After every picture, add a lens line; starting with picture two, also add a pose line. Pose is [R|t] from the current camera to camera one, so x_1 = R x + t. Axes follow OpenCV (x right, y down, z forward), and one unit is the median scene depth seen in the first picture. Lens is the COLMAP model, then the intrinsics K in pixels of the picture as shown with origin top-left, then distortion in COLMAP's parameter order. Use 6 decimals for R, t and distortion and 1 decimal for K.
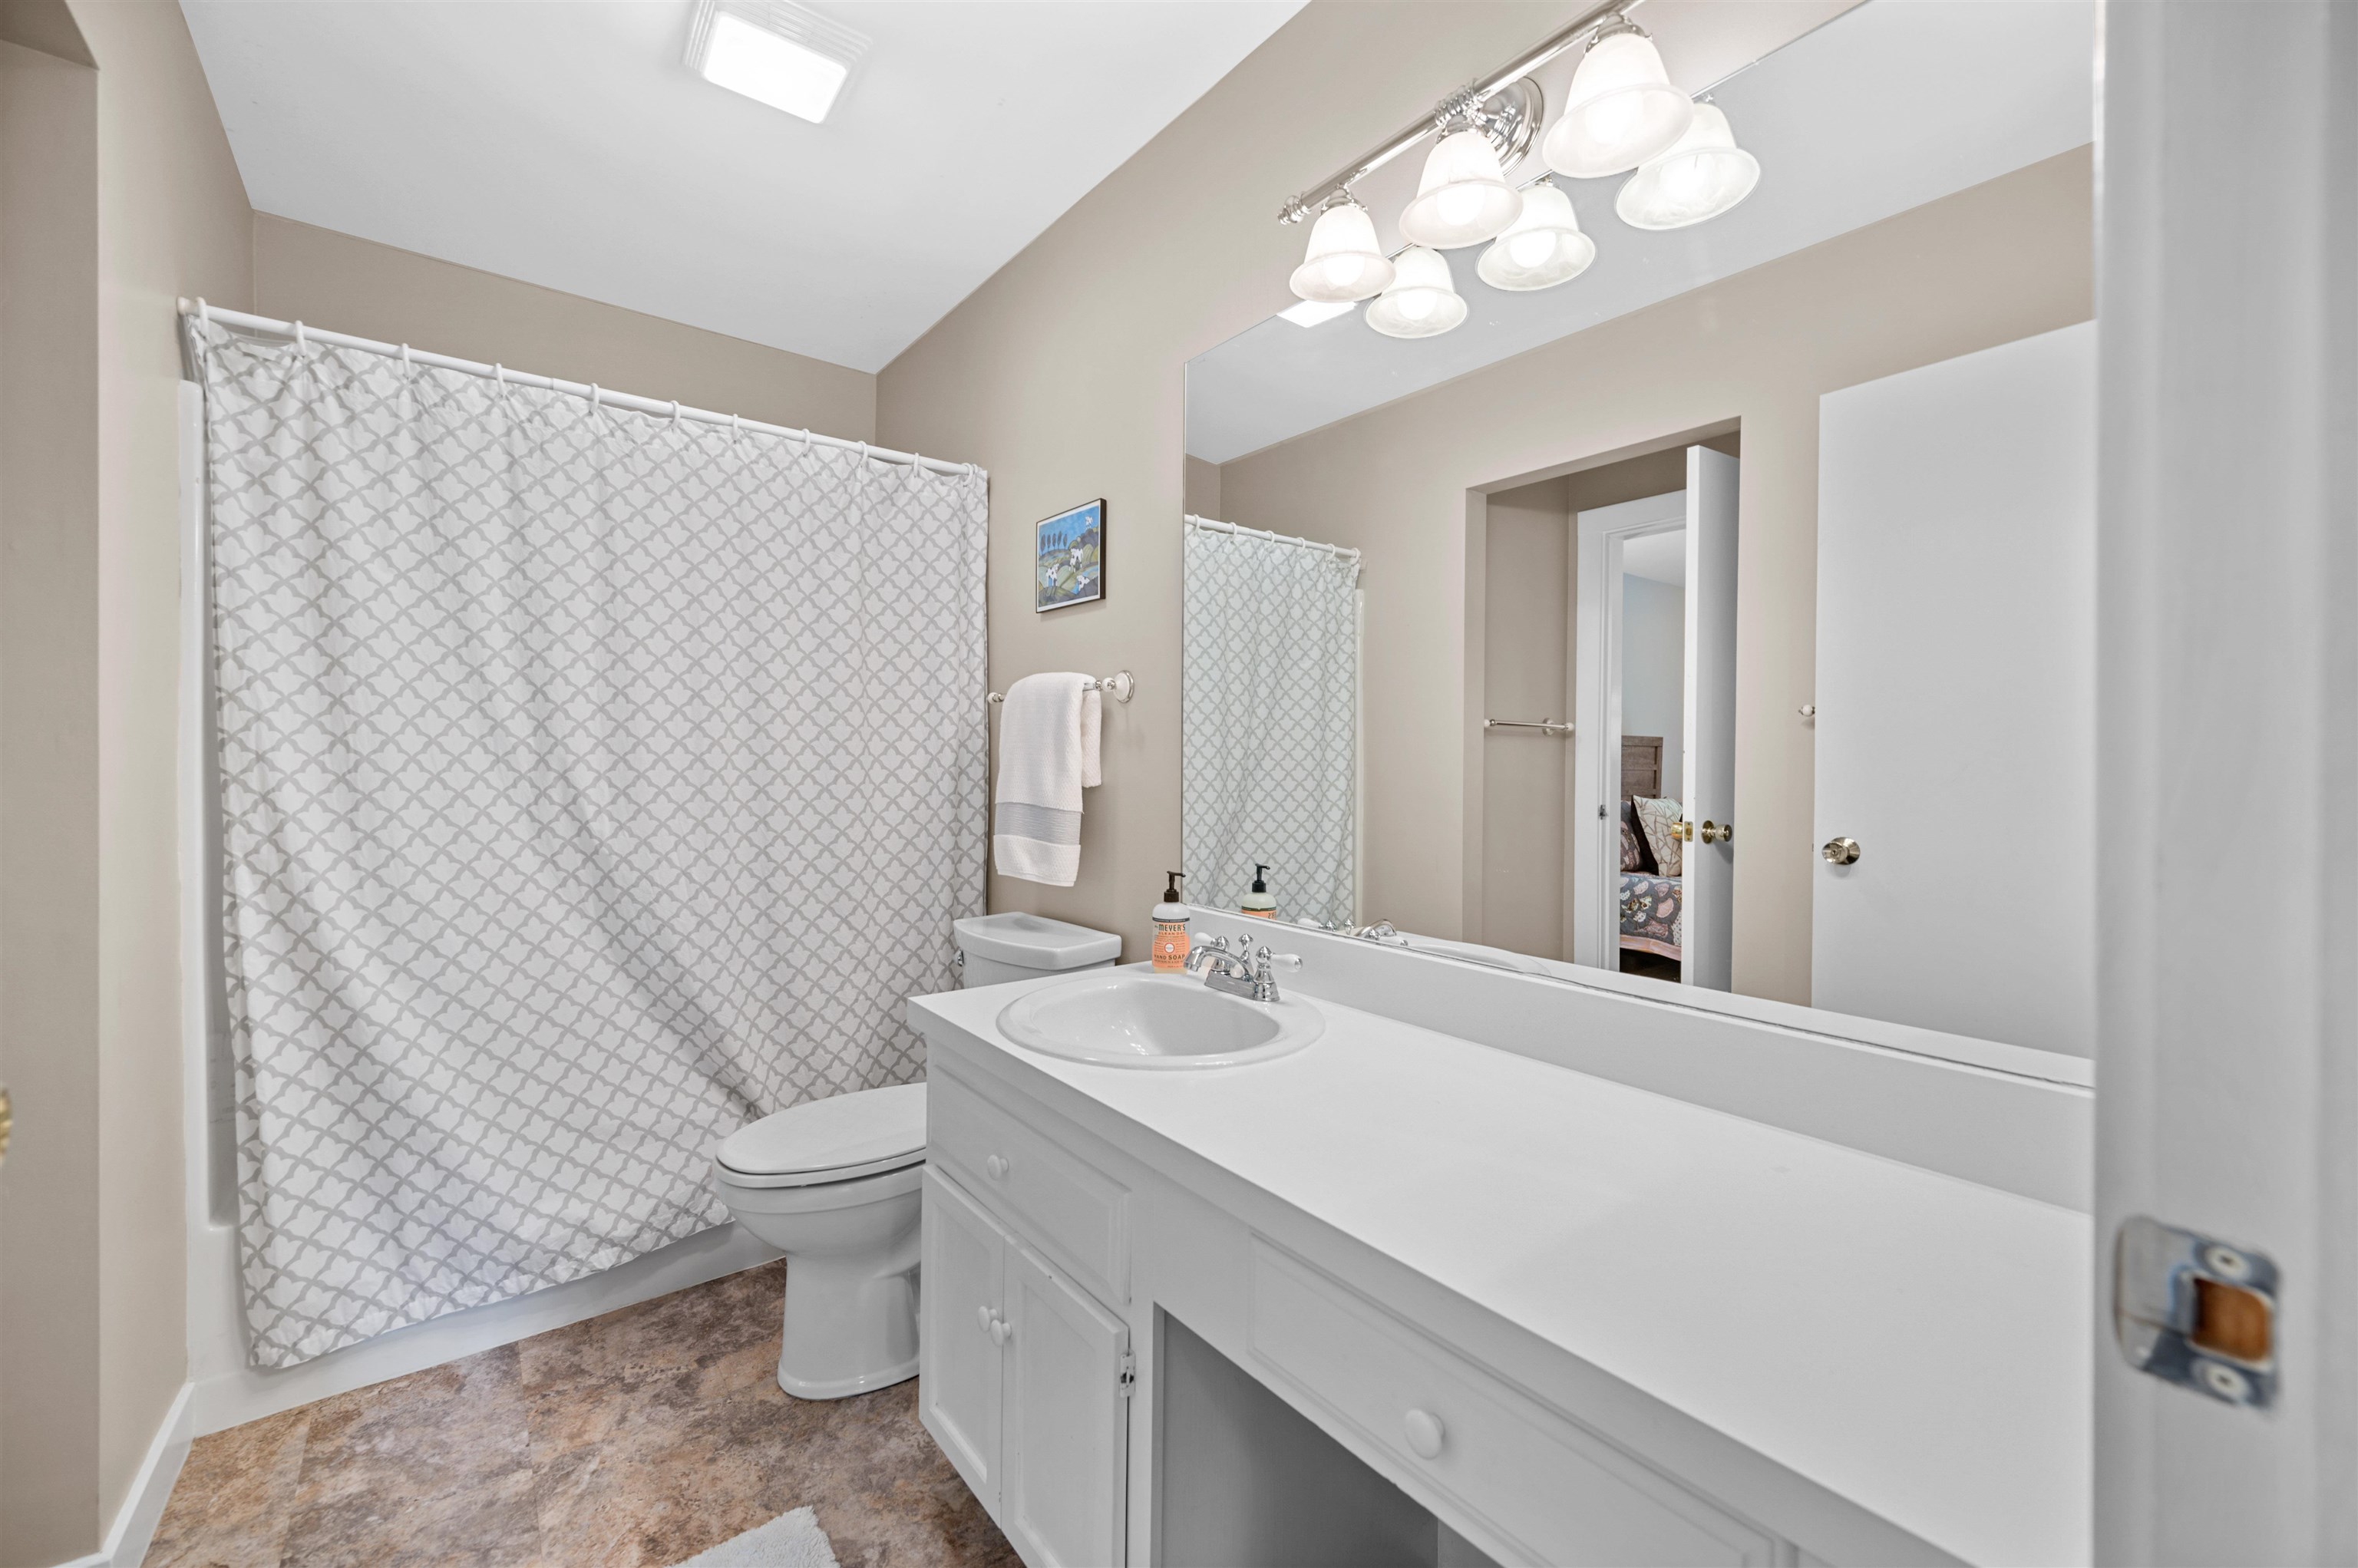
lens RADIAL K [[940.0, 0, 1166.9], [0, 940.0, 760.7], [0, 0, 1]] dist [-0.000251, -0.000277]
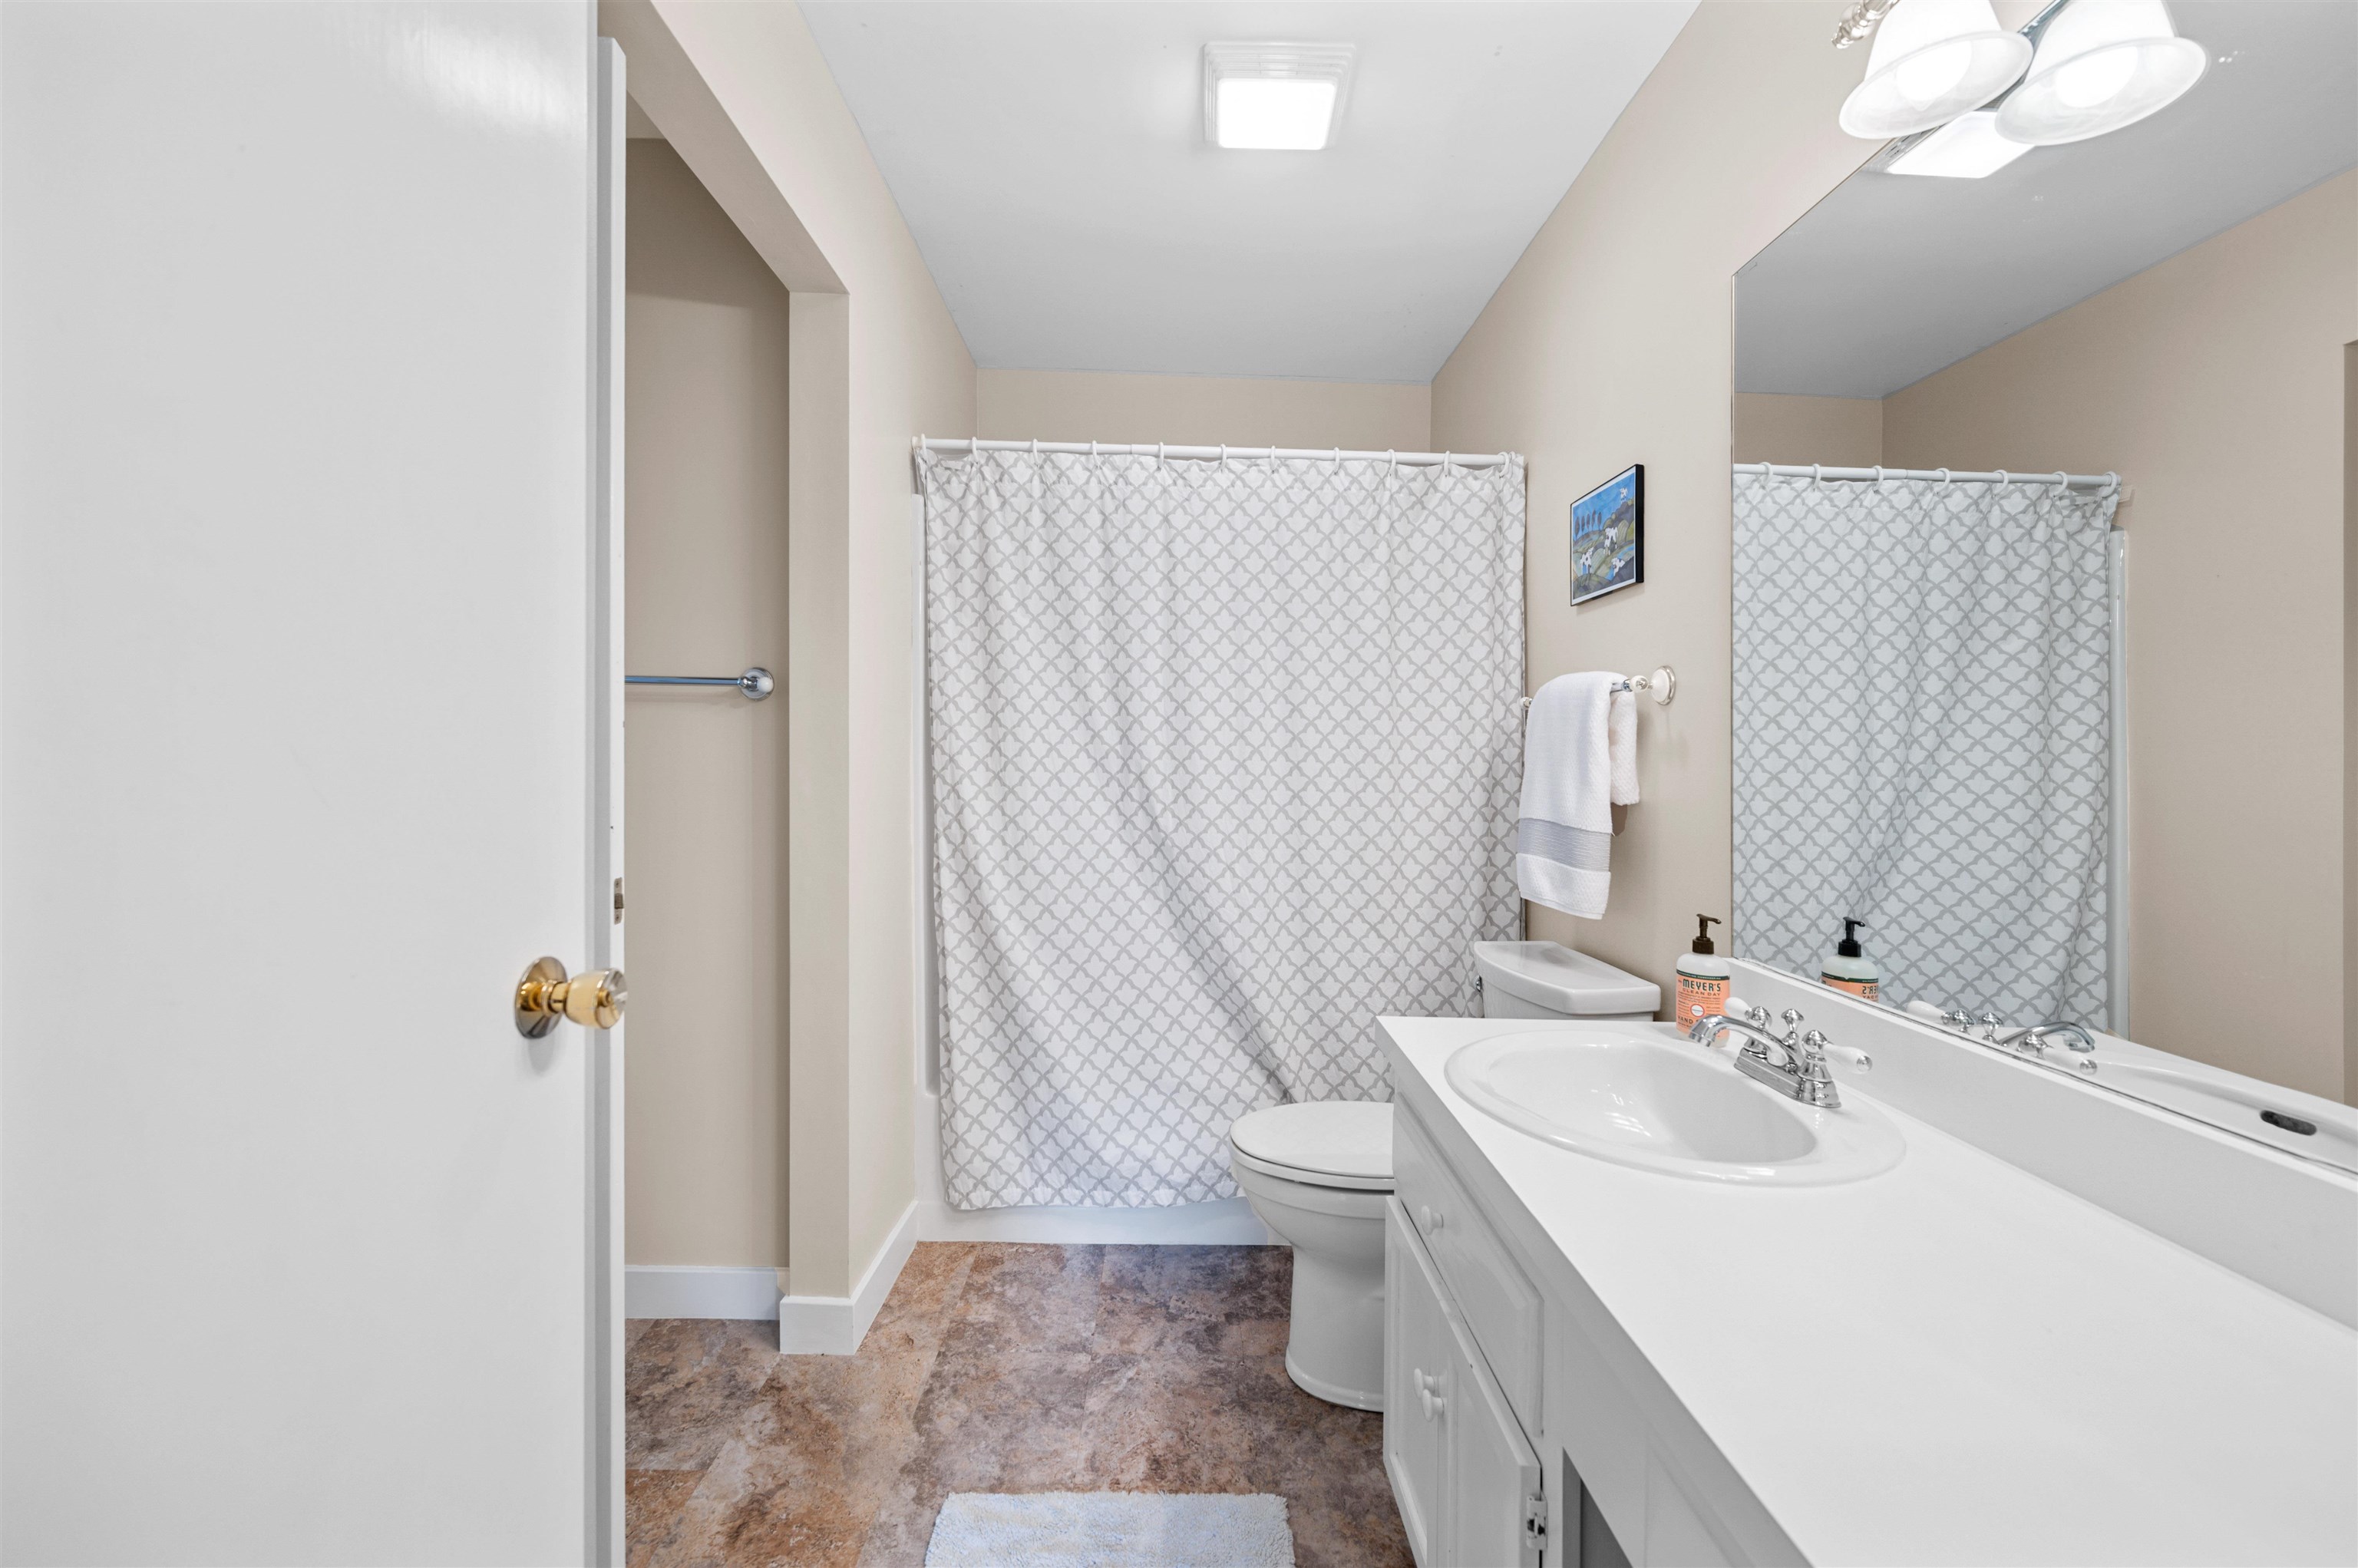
lens RADIAL K [[940.0, 0, 1165.5], [0, 940.0, 755.4], [0, 0, 1]] dist [-0.000251, -0.000277]
pose [[0.803395, 0.009188, -0.595376, 0.093556], [-0.017906, 0.999802, -0.008733, -0.002070], [0.595178, 0.017677, 0.803400, 0.070571]]
